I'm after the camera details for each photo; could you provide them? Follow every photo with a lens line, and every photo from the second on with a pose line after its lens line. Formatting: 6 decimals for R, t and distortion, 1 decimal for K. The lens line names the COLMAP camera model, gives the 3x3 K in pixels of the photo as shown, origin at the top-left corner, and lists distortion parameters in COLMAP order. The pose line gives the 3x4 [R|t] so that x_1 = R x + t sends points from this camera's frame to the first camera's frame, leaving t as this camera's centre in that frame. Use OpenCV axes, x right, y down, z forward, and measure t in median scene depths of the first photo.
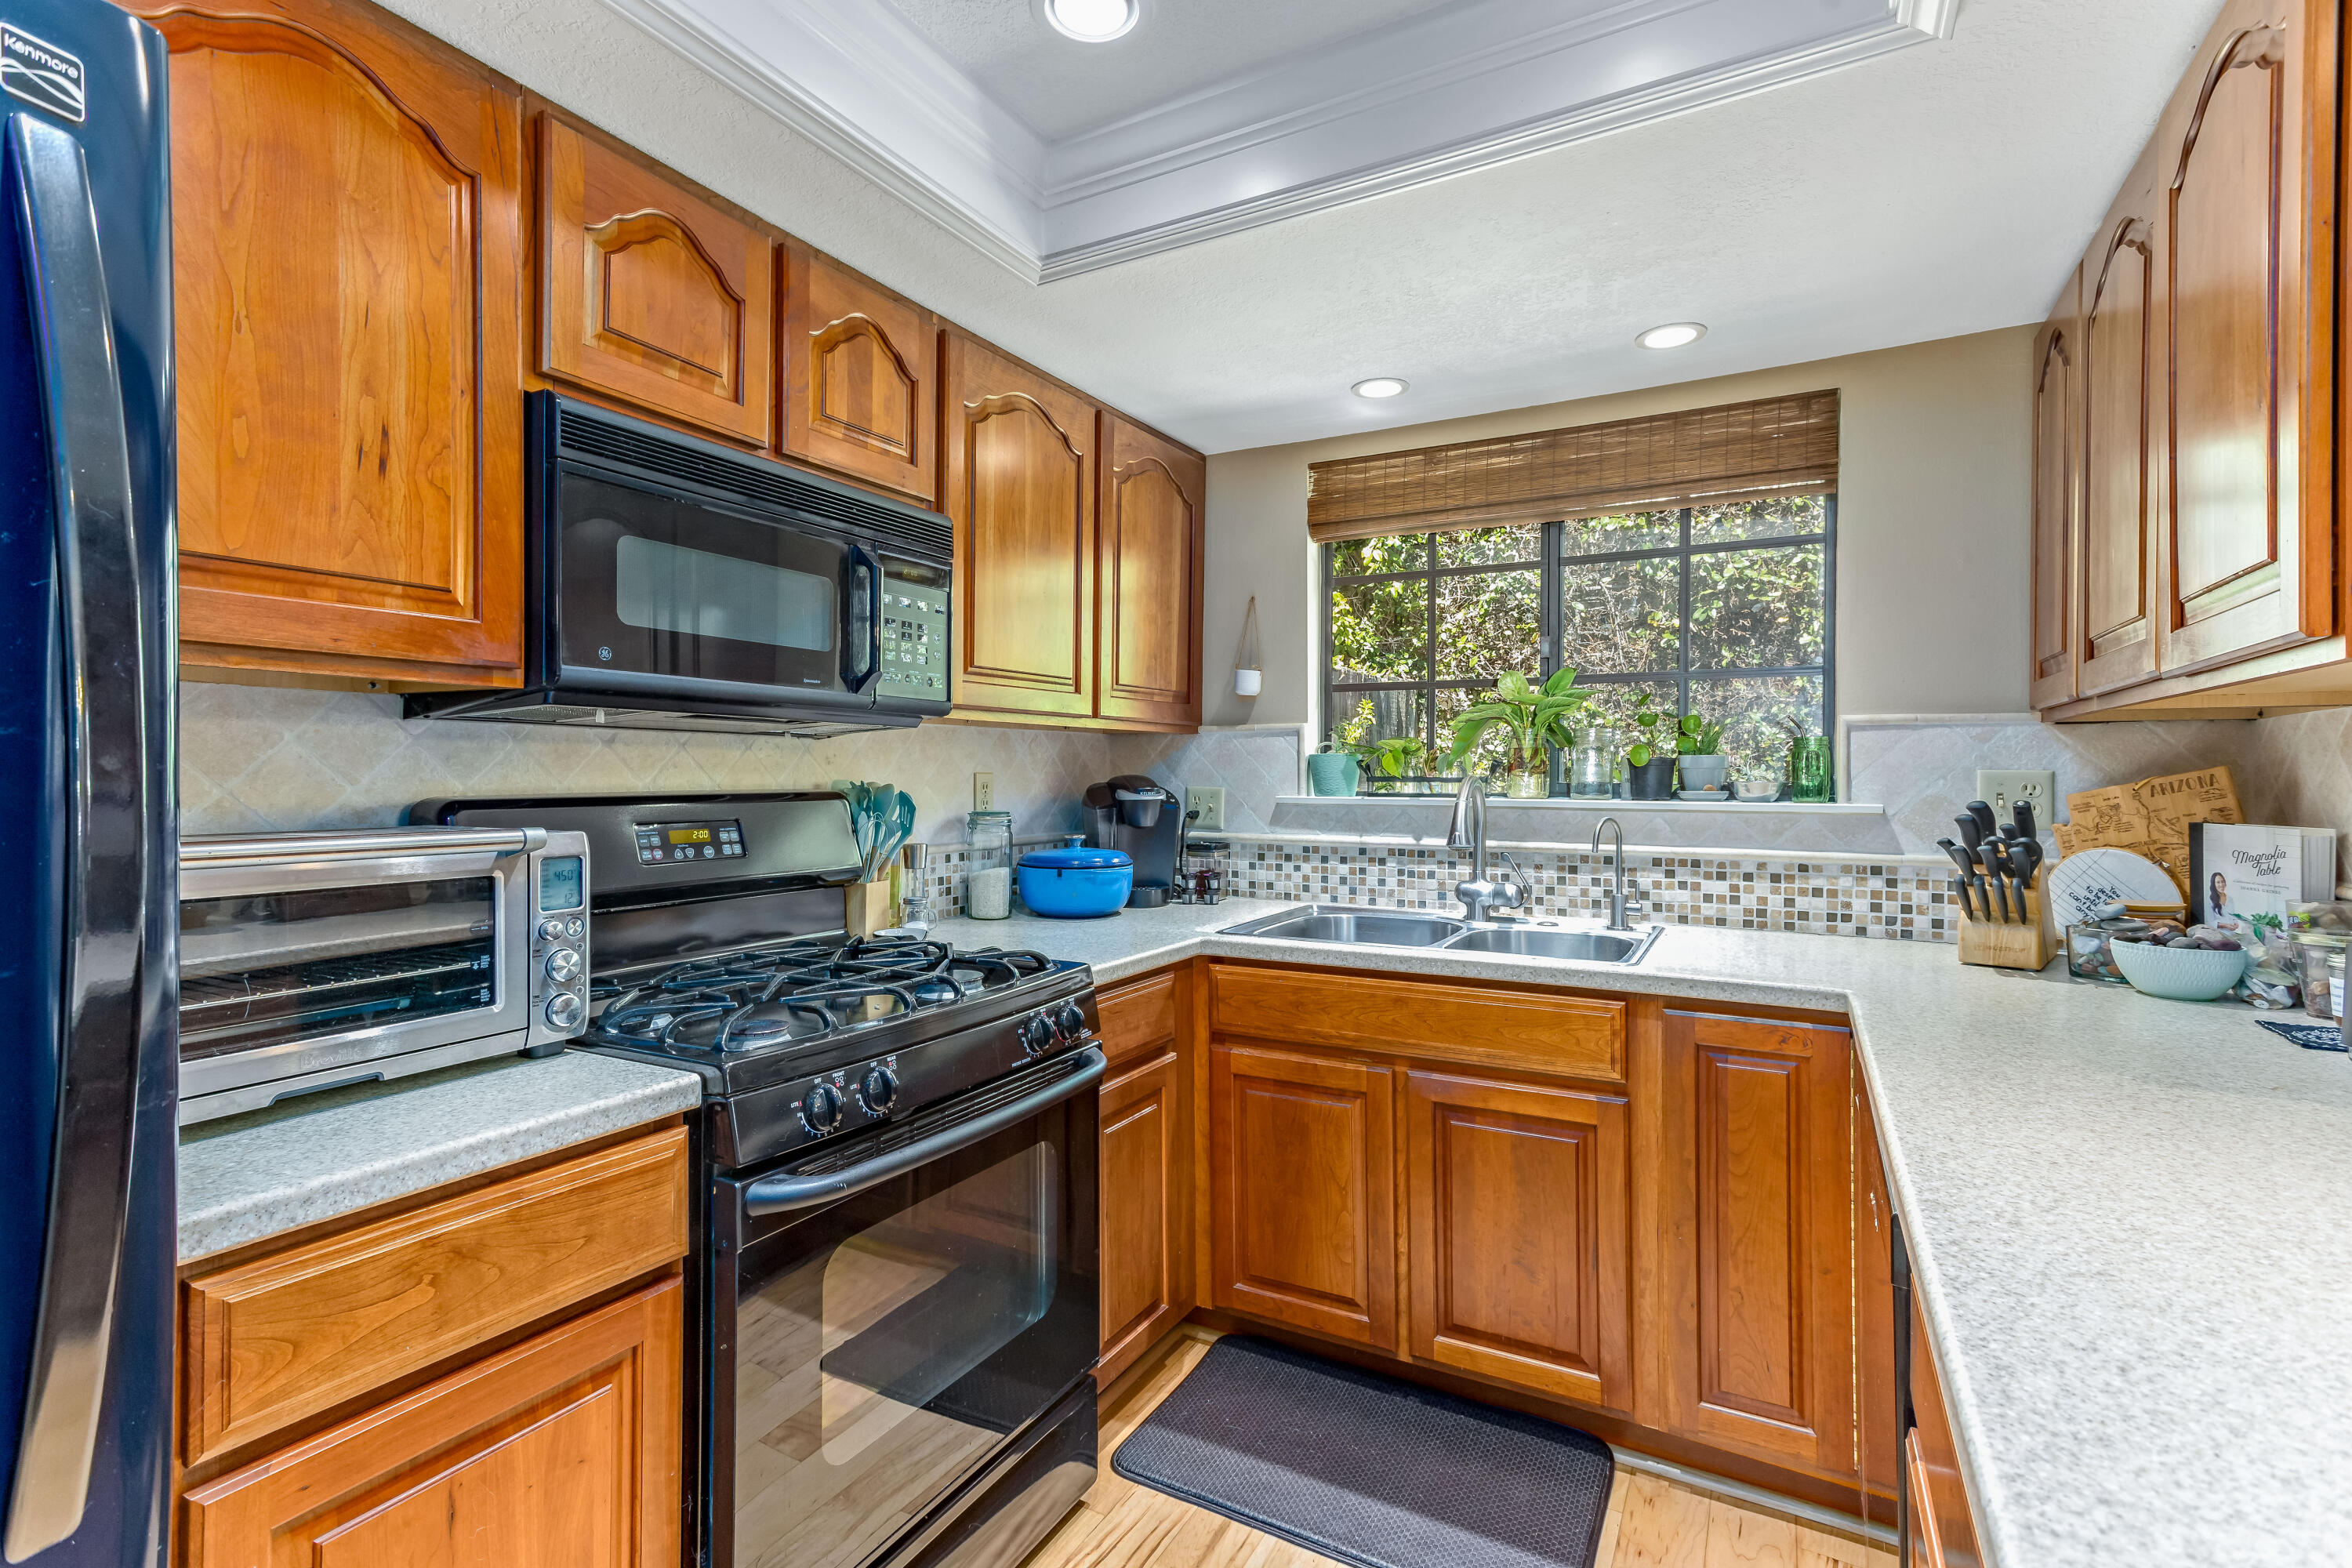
lens RADIAL K [[1101.6, 0, 1168.5], [0, 1101.6, 771.0], [0, 0, 1]] dist [0.019255, -0.000537]
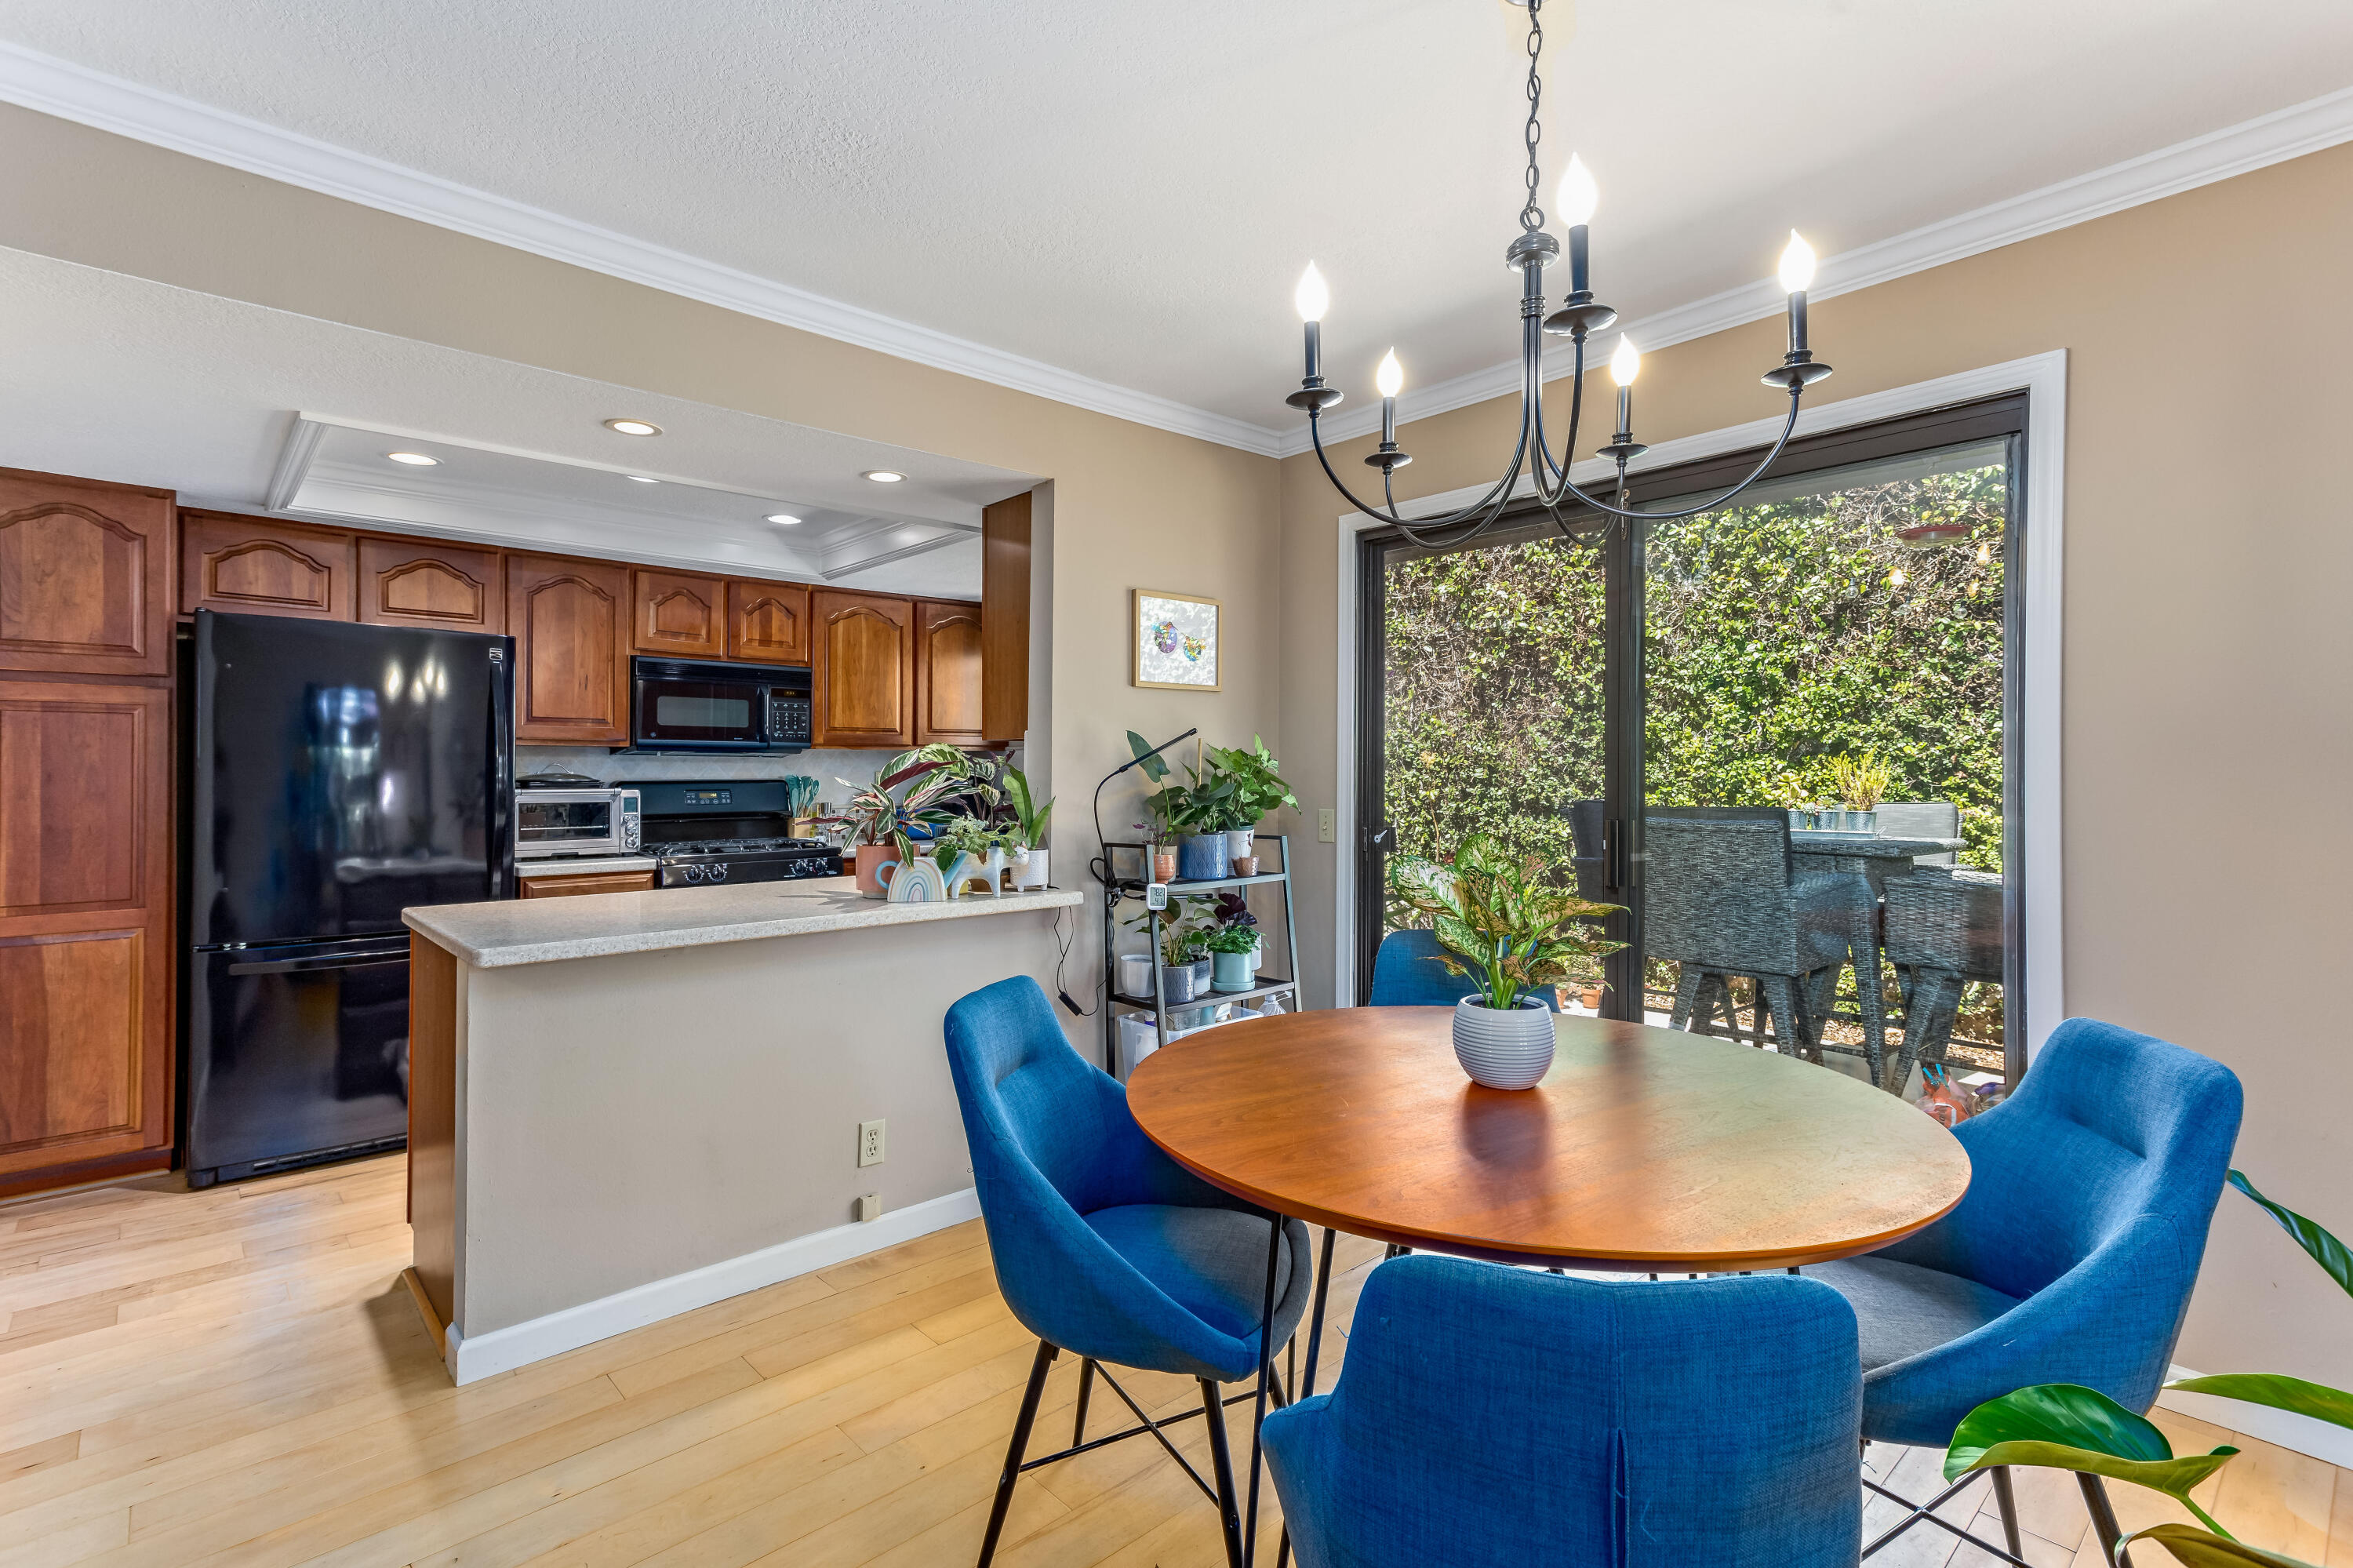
lens RADIAL K [[1102.1, 0, 1170.3], [0, 1102.1, 774.5], [0, 0, 1]] dist [0.019255, -0.000537]
pose [[0.949432, 0.001972, -0.313967, 1.538325], [0.000330, 0.999973, 0.007278, -0.012415], [0.313973, -0.007014, 0.949406, -1.256060]]
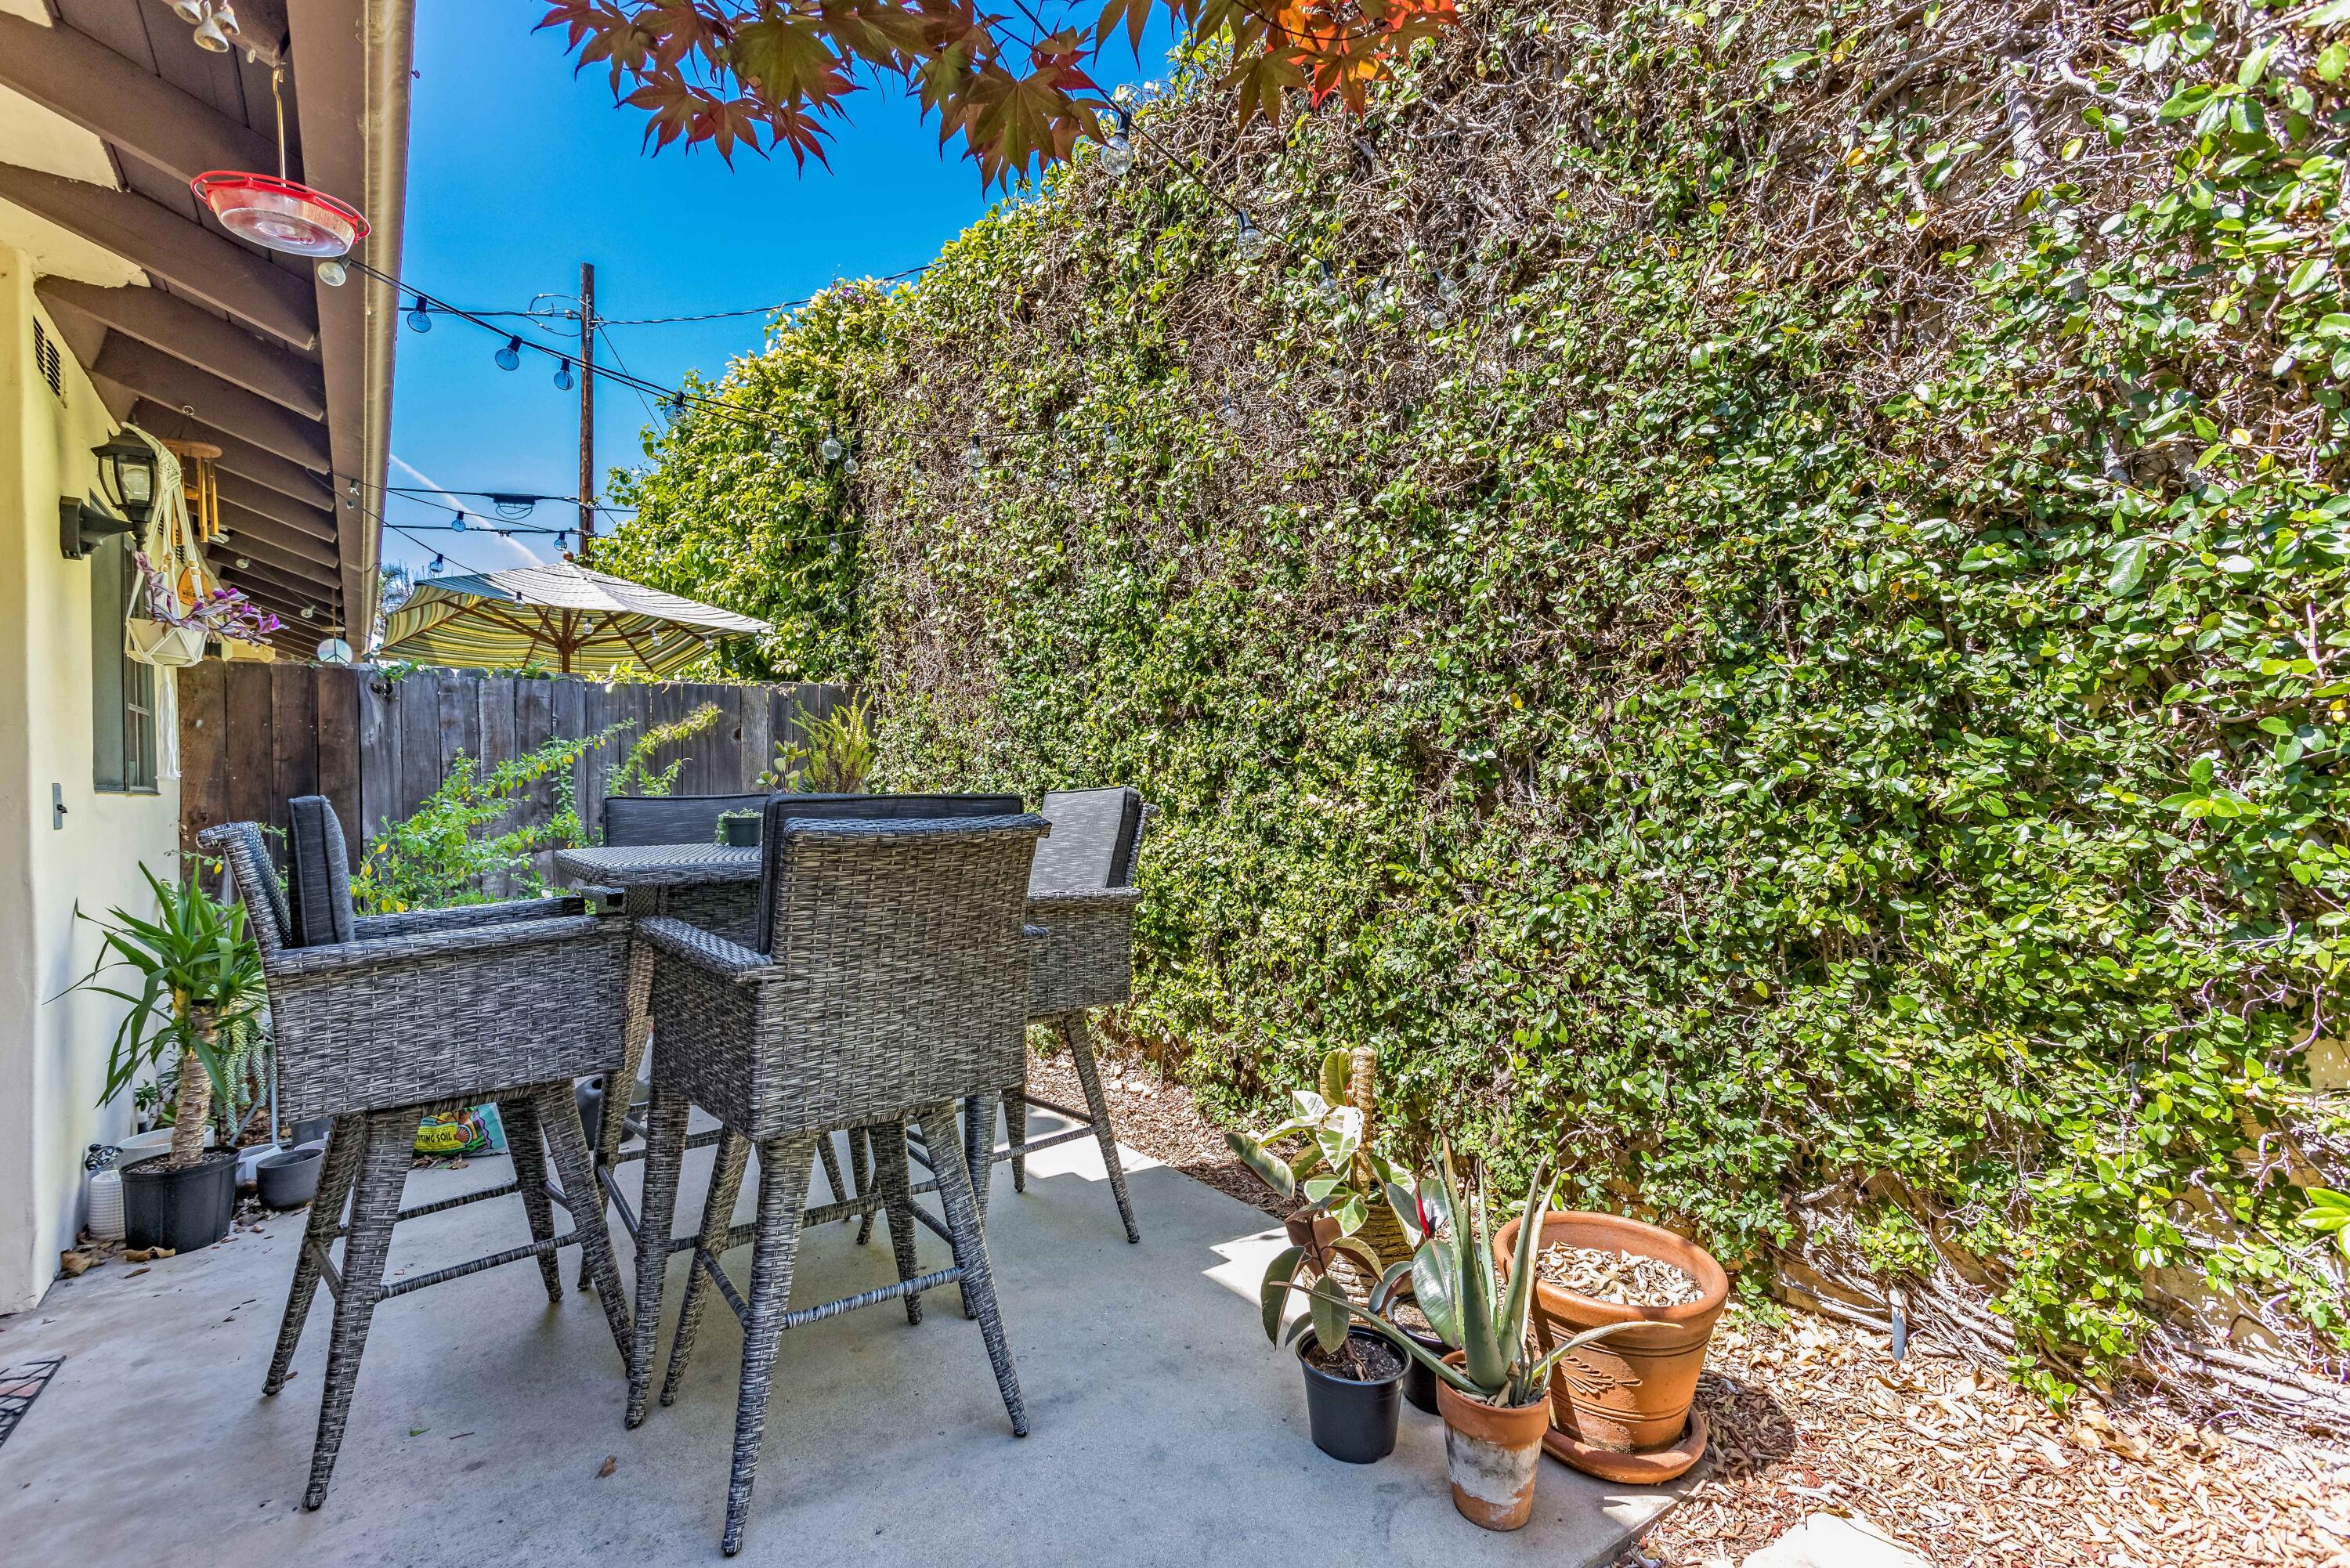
lens RADIAL K [[1100.5, 0, 1179.7], [0, 1100.5, 789.1], [0, 0, 1]] dist [0.019255, -0.000537]
pose [[0.909301, -0.016722, -0.415804, 3.214416], [0.019966, 0.999795, 0.003453, 0.078656], [0.415660, -0.011442, 0.909448, 0.415282]]
